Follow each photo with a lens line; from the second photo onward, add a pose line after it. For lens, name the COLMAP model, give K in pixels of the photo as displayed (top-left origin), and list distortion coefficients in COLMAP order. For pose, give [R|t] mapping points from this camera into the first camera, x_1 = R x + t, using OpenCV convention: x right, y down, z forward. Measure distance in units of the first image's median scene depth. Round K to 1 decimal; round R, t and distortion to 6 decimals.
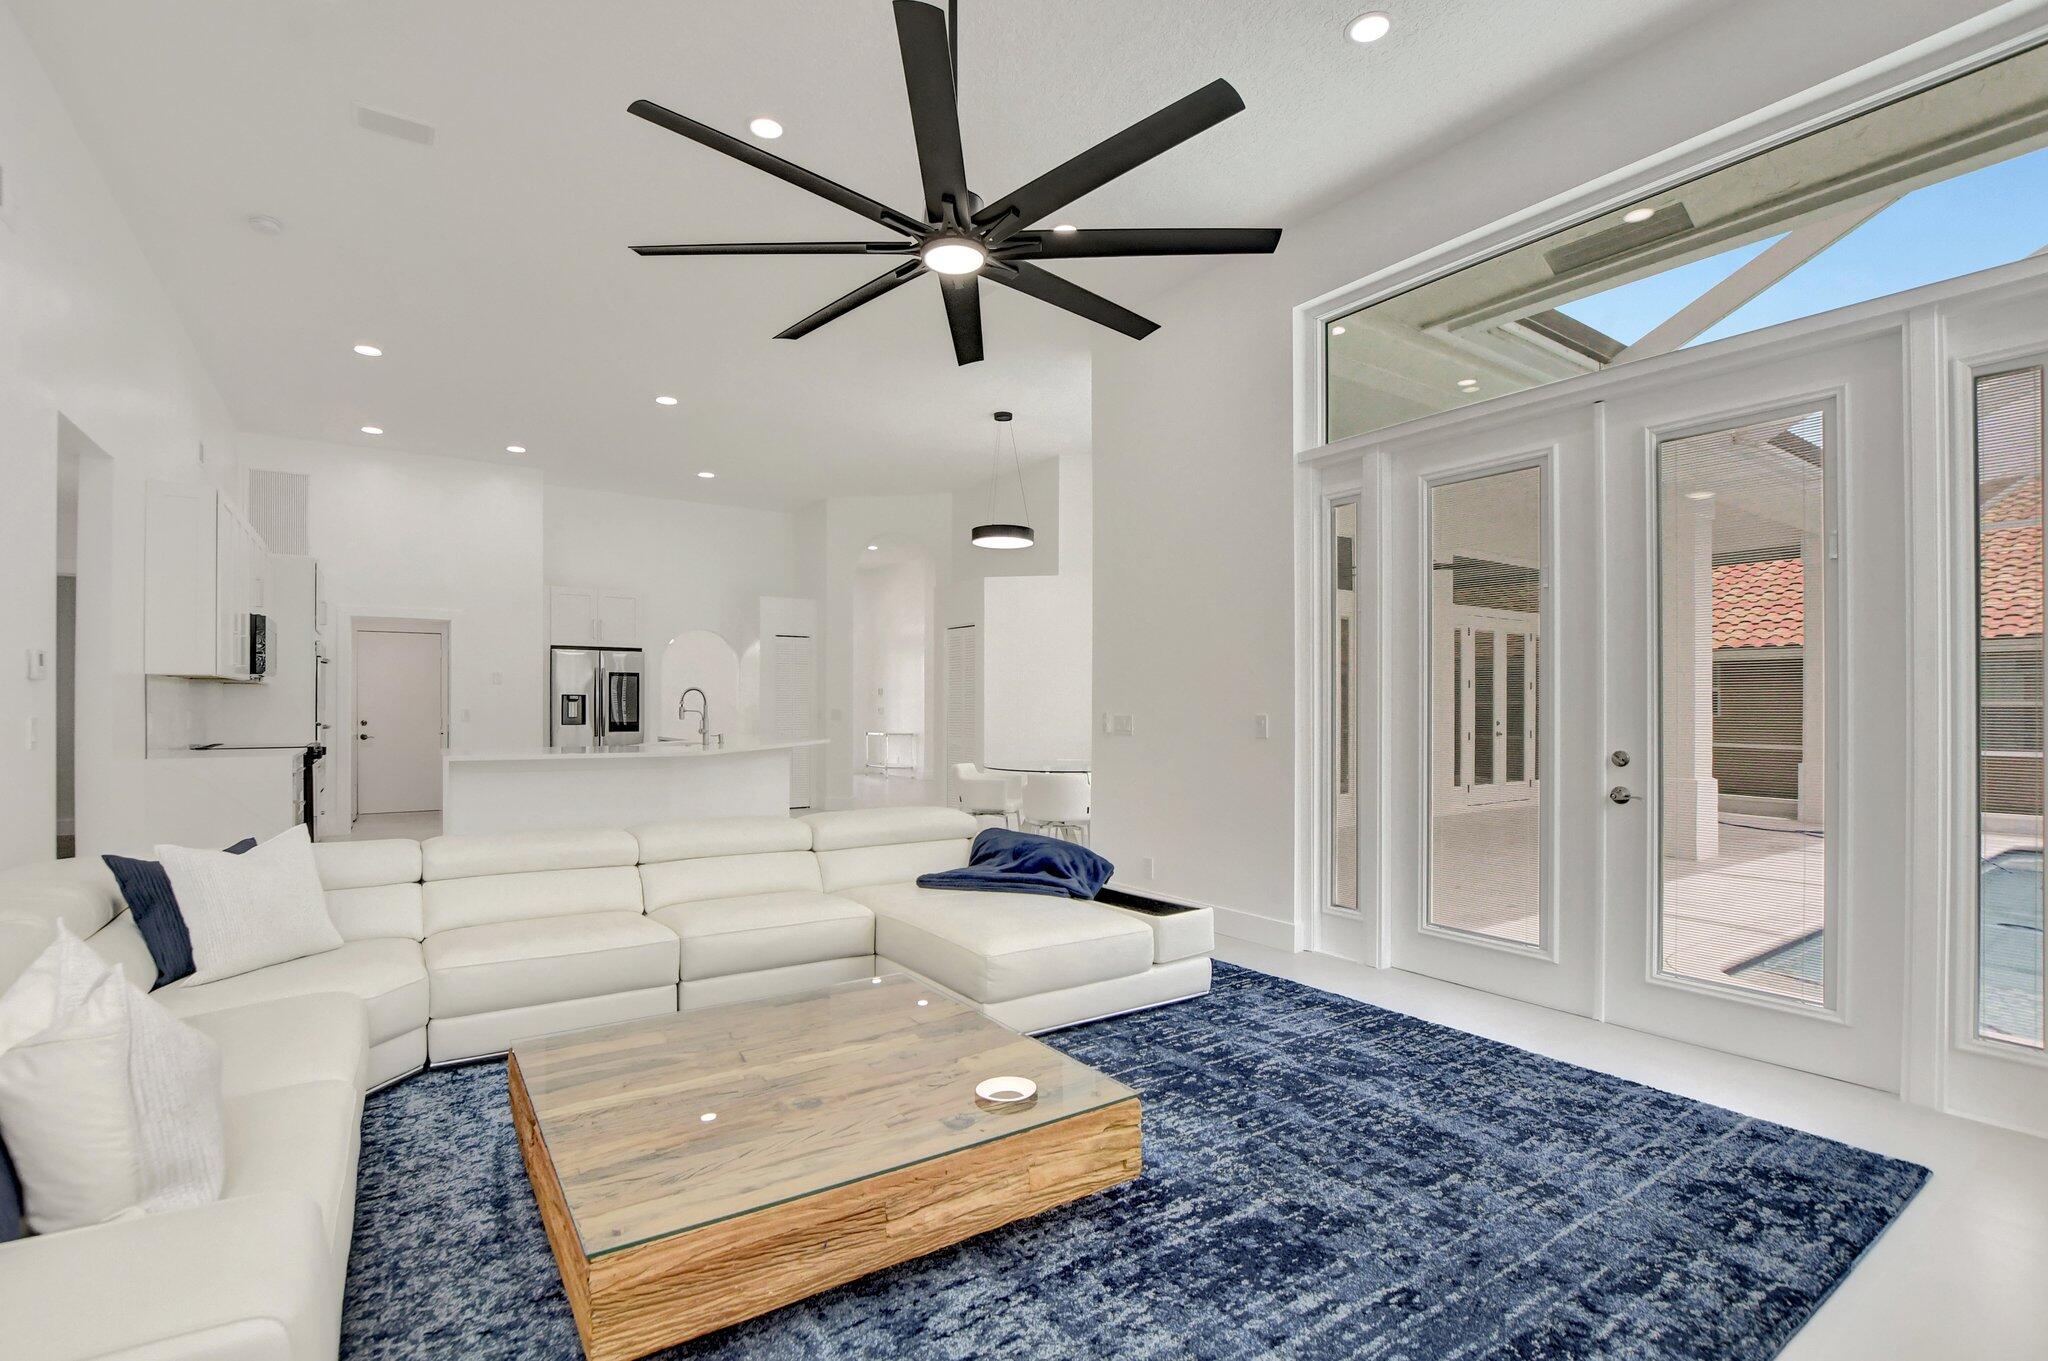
lens RADIAL K [[965.0, 0, 1004.8], [0, 965.0, 706.4], [0, 0, 1]] dist [-0.024927, 0.000387]
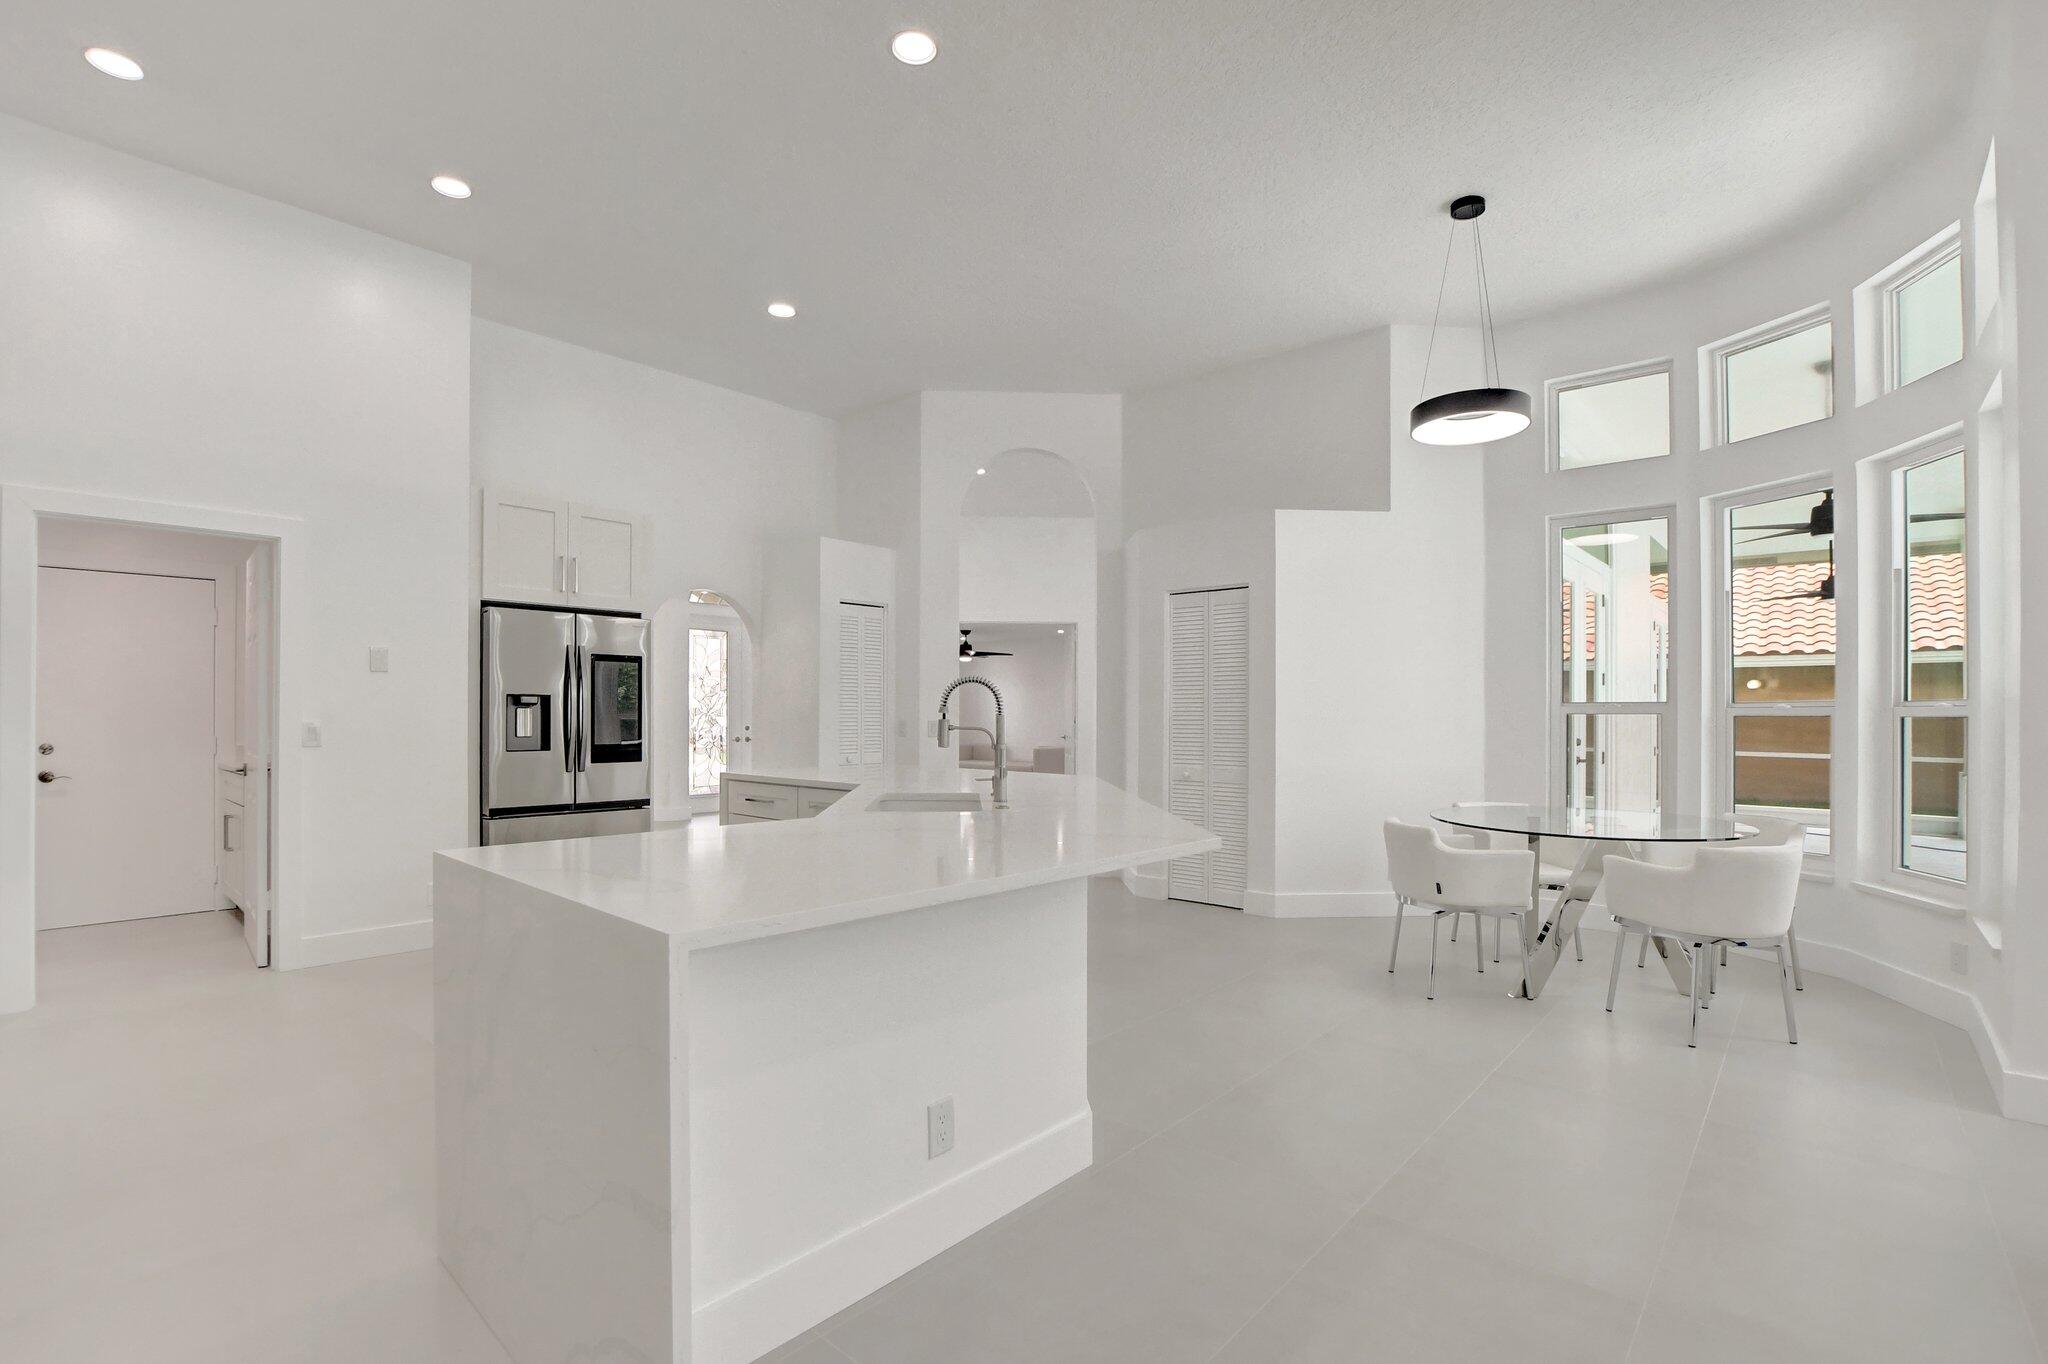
lens RADIAL K [[955.0, 0, 1028.7], [0, 955.0, 719.6], [0, 0, 1]] dist [-0.029857, -0.000052]
pose [[0.966402, -0.002344, 0.257024, -0.309785], [0.000783, 0.999981, 0.006178, -0.001520], [-0.257033, -0.005769, 0.966385, 0.413523]]
